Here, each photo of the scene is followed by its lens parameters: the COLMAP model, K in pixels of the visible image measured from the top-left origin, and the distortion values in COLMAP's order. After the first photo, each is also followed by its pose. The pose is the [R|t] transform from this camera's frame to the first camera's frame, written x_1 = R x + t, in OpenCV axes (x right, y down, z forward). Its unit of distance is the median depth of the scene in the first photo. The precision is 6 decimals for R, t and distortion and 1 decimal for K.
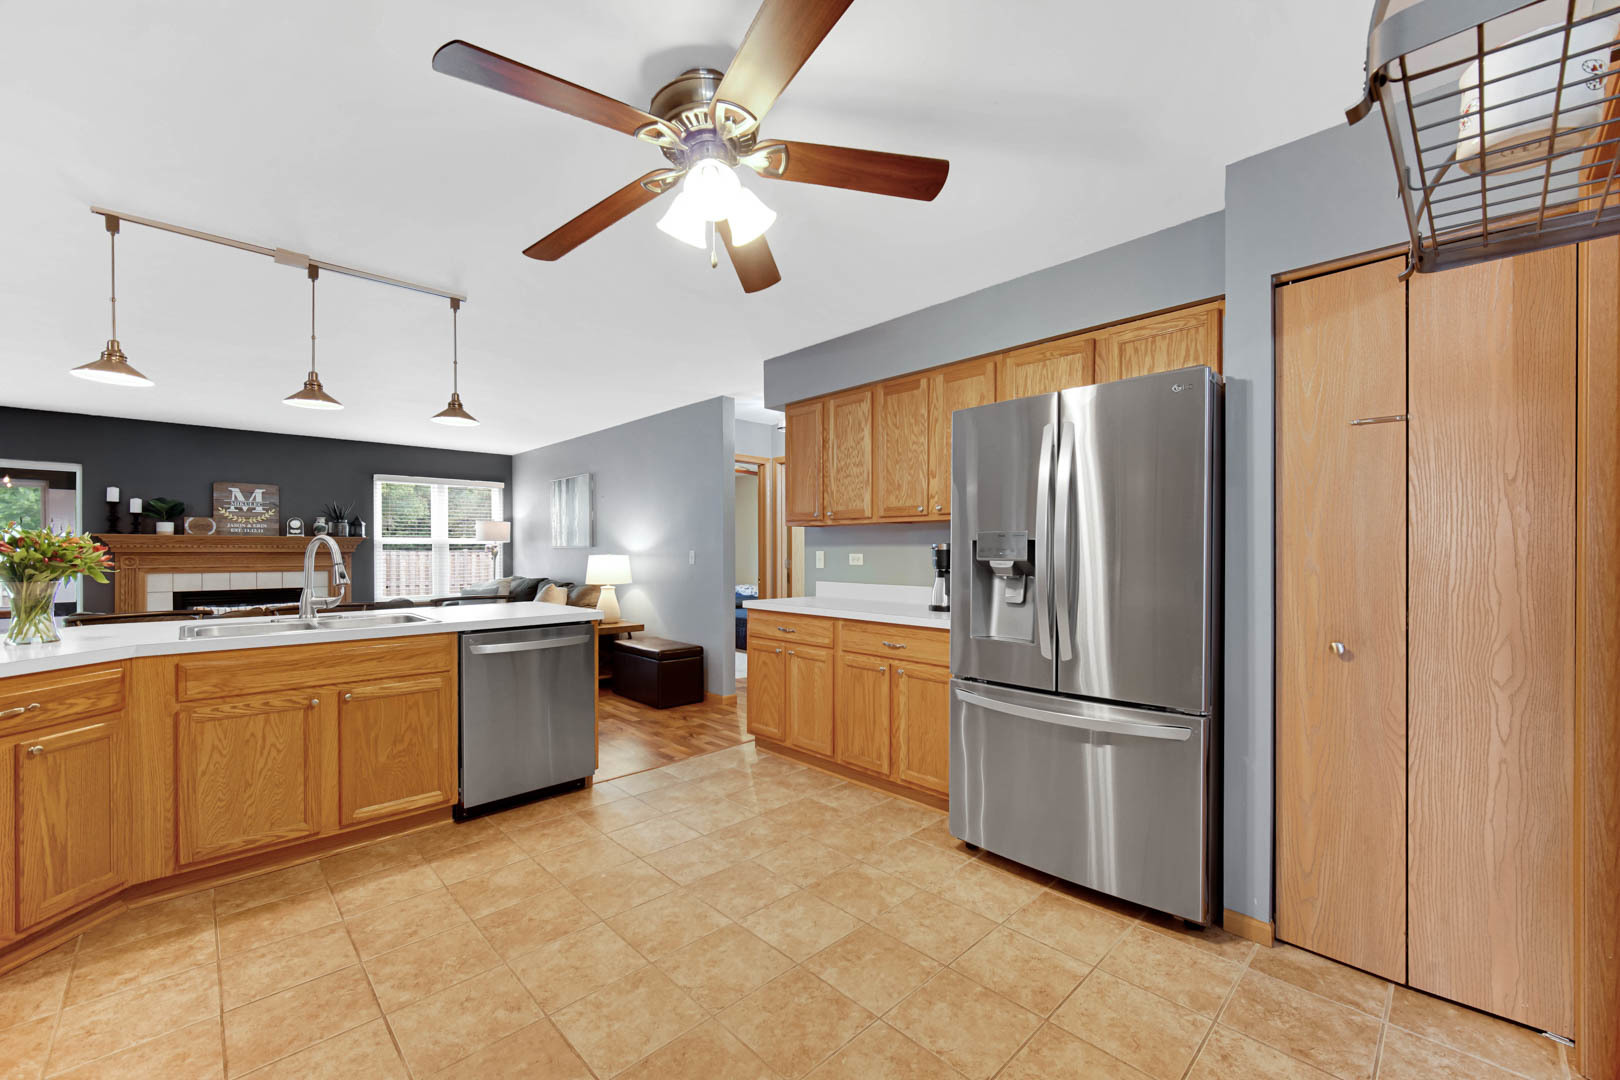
lens RADIAL K [[648.8, 0, 809.9], [0, 648.8, 552.4], [0, 0, 1]] dist [-0.000731, 0.000351]
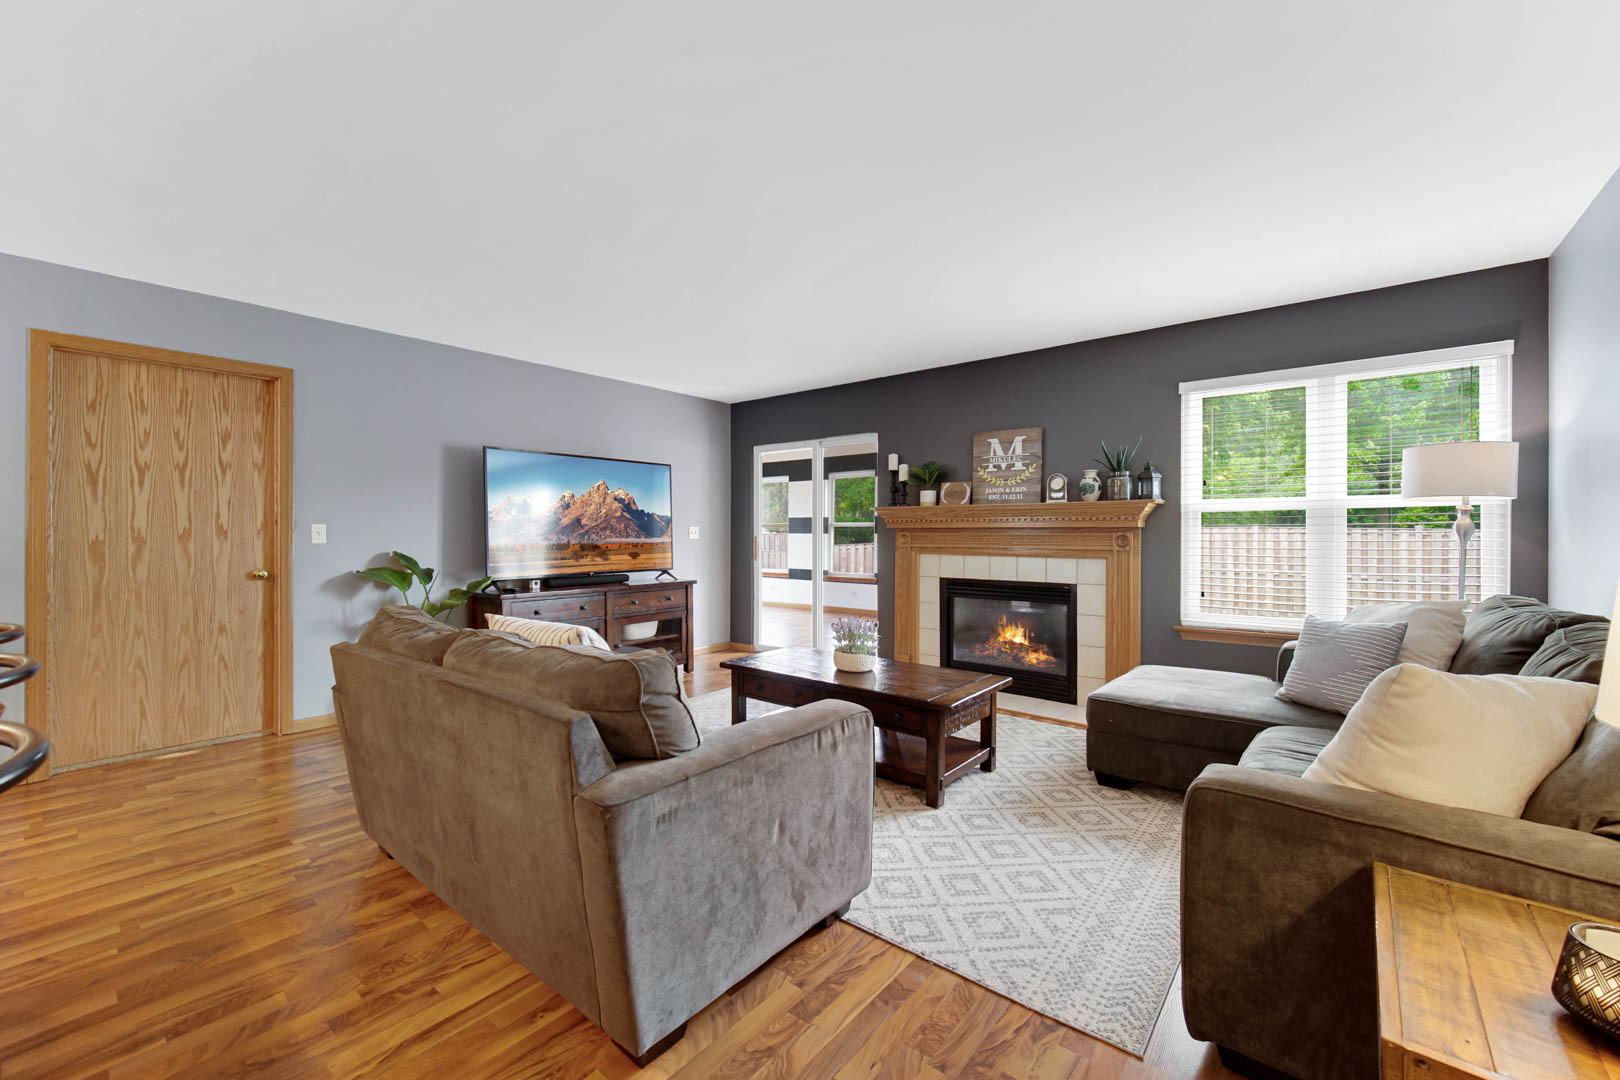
lens RADIAL K [[652.0, 0, 810.8], [0, 652.0, 535.1], [0, 0, 1]] dist [-0.002788, -0.000223]
pose [[0.119919, 0.003507, -0.992777, -0.458161], [-0.004725, 0.999984, 0.002962, 0.014736], [0.992772, 0.004336, 0.119934, 1.670458]]
